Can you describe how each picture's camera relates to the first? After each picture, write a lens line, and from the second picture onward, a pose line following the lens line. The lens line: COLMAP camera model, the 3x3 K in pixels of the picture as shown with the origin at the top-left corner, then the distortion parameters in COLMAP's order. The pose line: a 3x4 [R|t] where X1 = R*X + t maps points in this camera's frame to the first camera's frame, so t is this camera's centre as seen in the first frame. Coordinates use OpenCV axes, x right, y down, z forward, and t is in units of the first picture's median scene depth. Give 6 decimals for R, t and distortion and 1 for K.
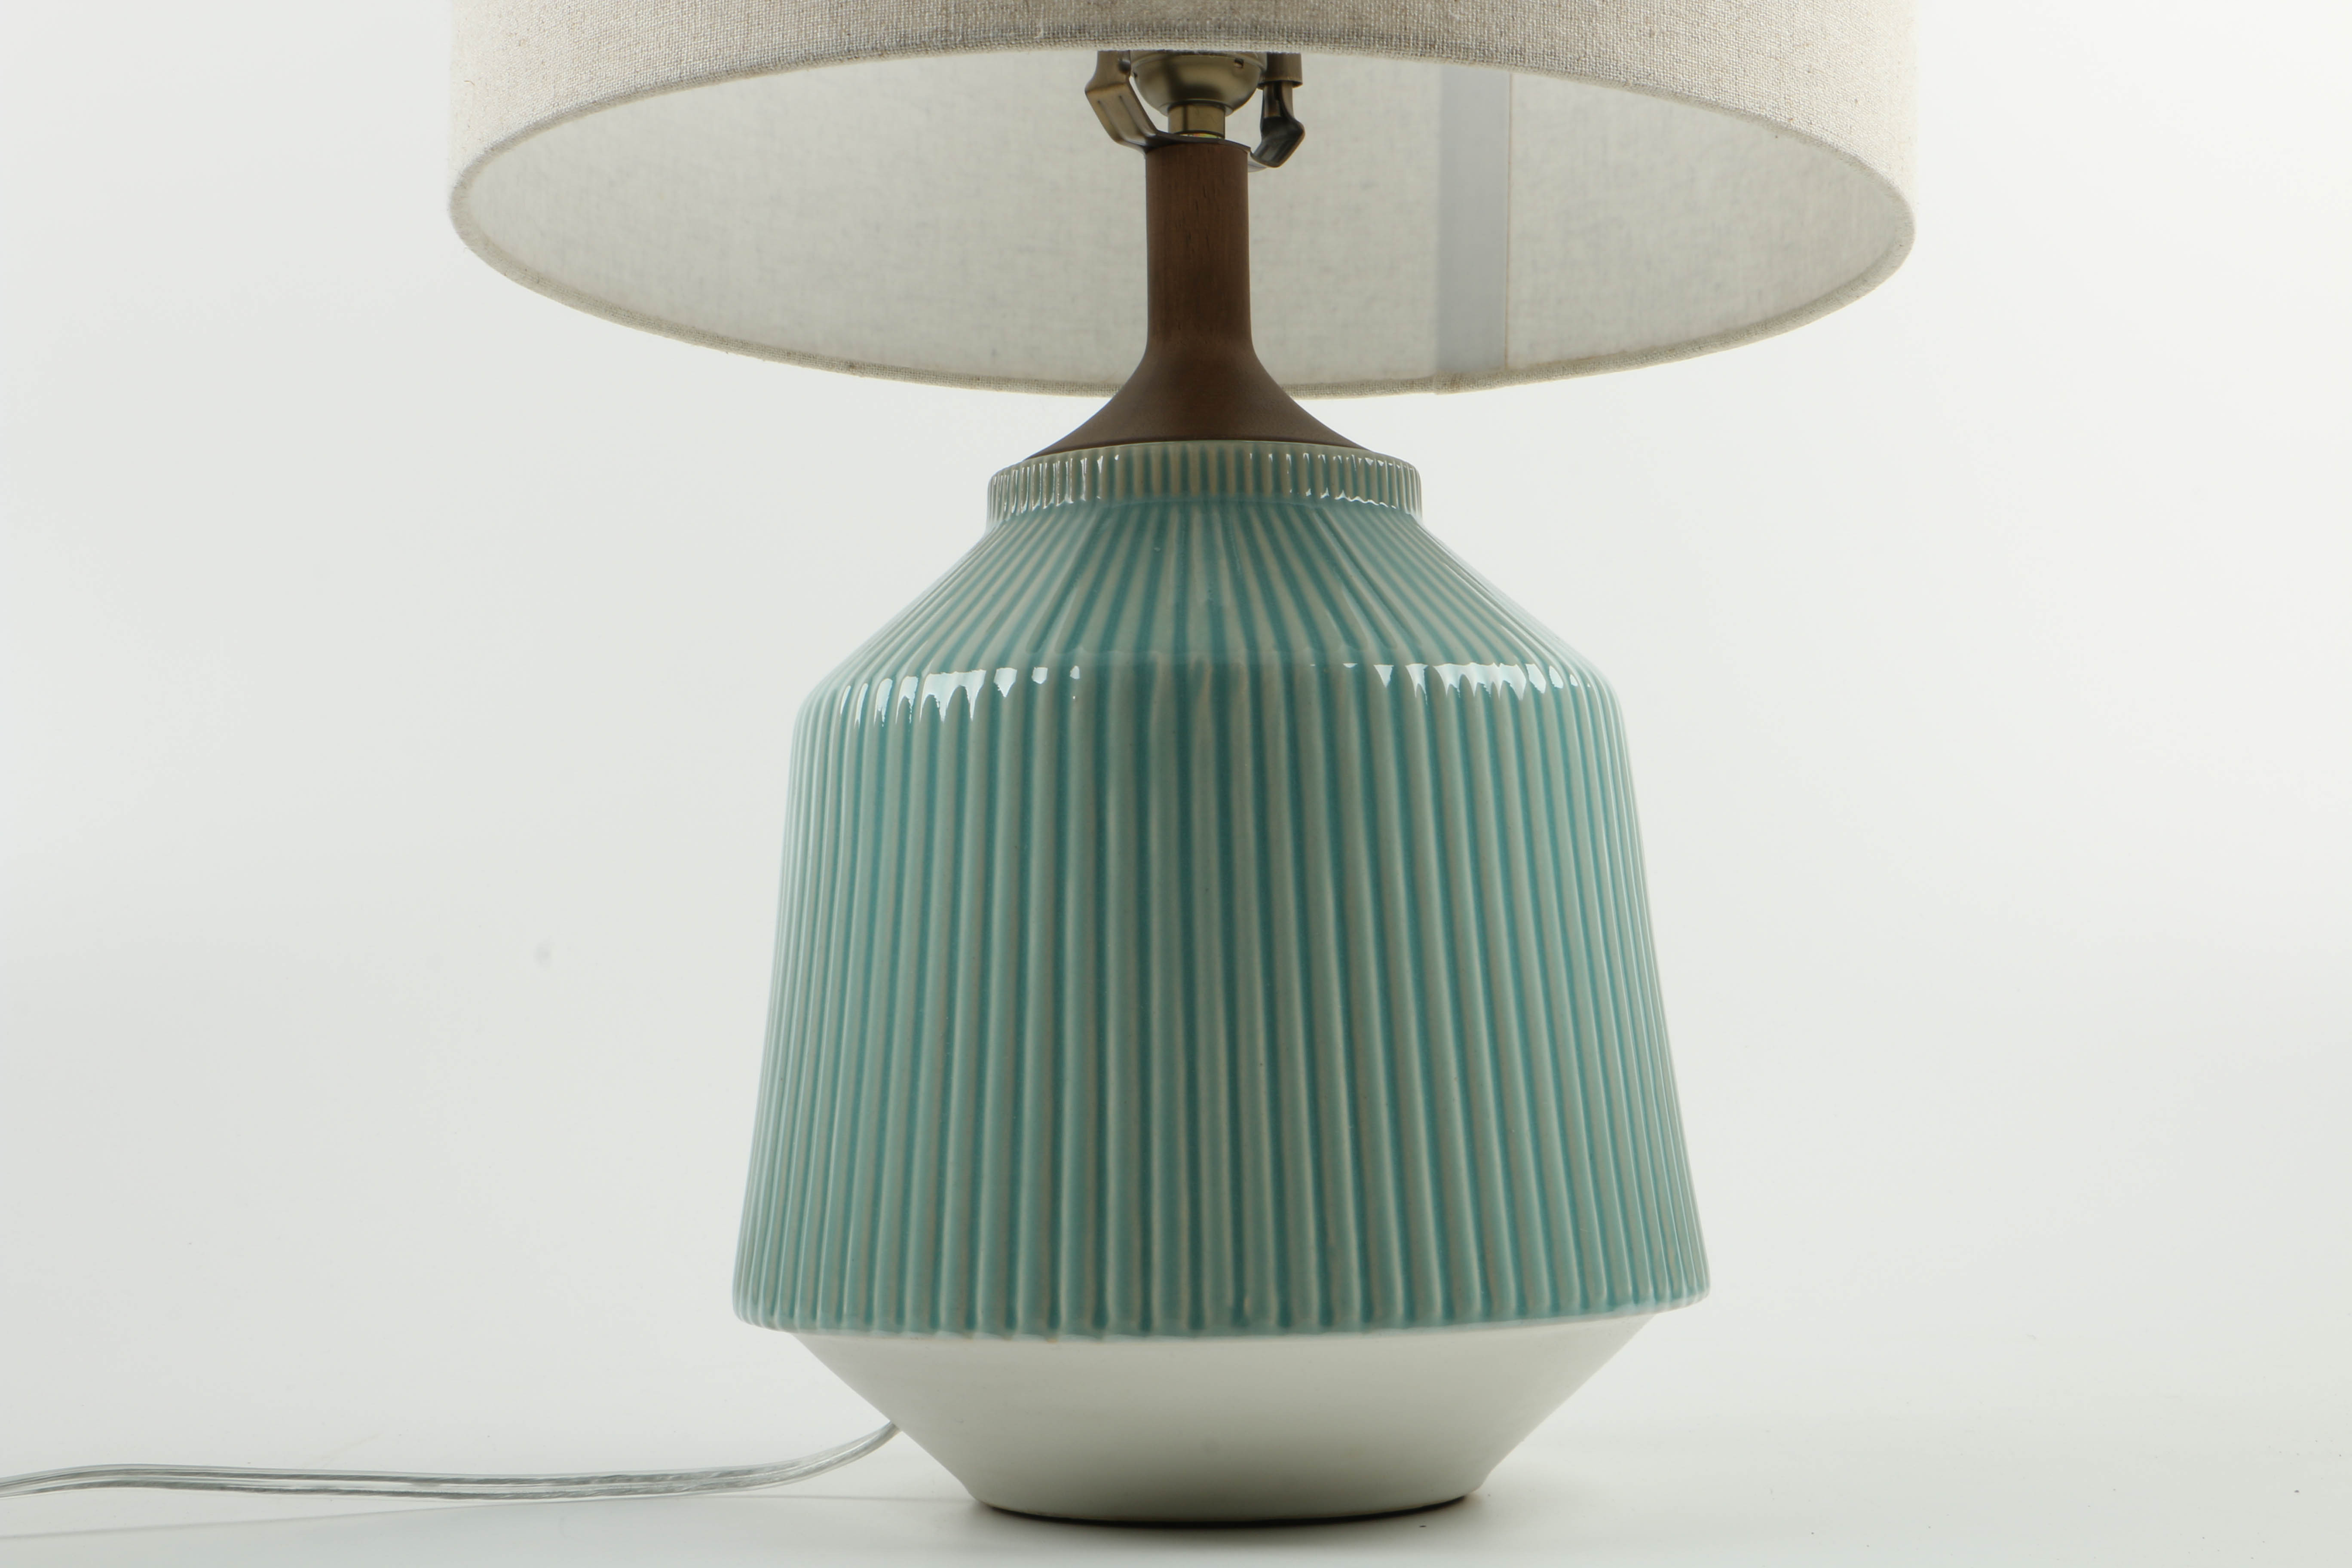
lens RADIAL K [[3828.0, 0, 1176.0], [0, 3828.0, 784.0], [0, 0, 1]] dist [-0.000635, 0.014559]
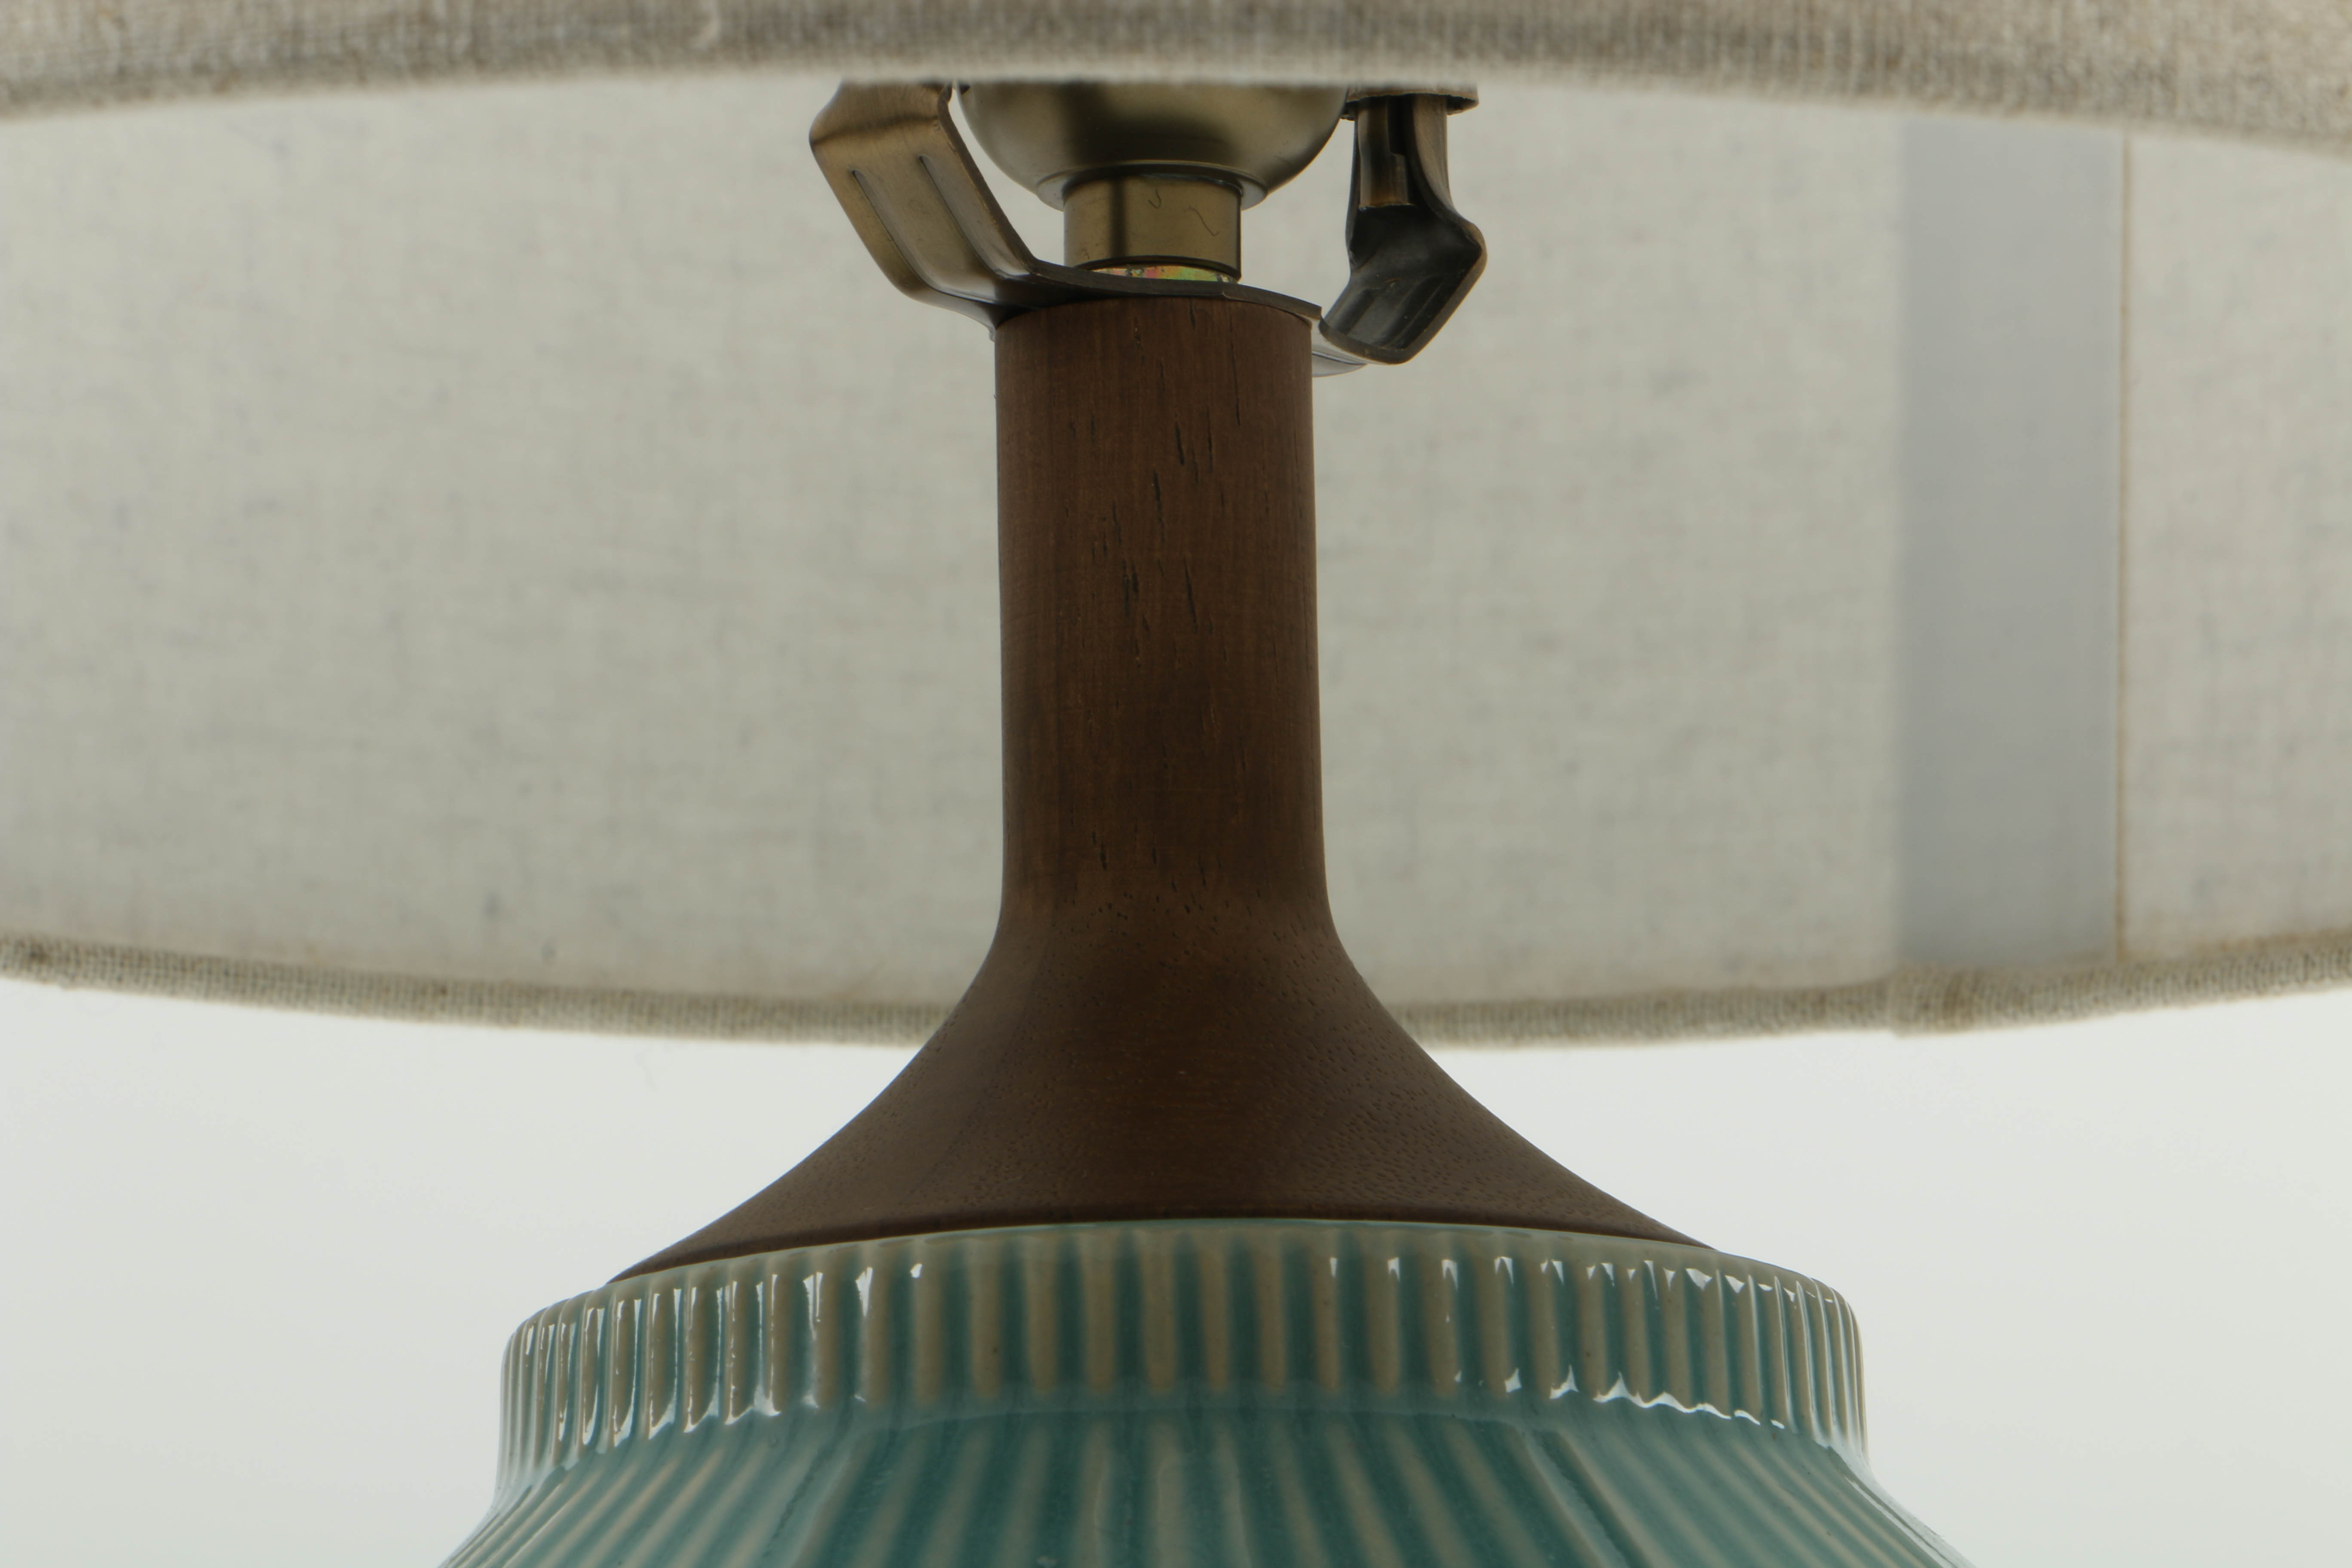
lens RADIAL K [[13846.4, 0, 1176.0], [0, 13846.4, 784.0], [0, 0, 1]] dist [1.511884, -3.479941]
pose [[0.999809, -0.003445, 0.019233, -0.015765], [0.005404, 0.994691, -0.102766, -0.005910], [-0.018777, 0.102851, 0.994520, -0.165264]]
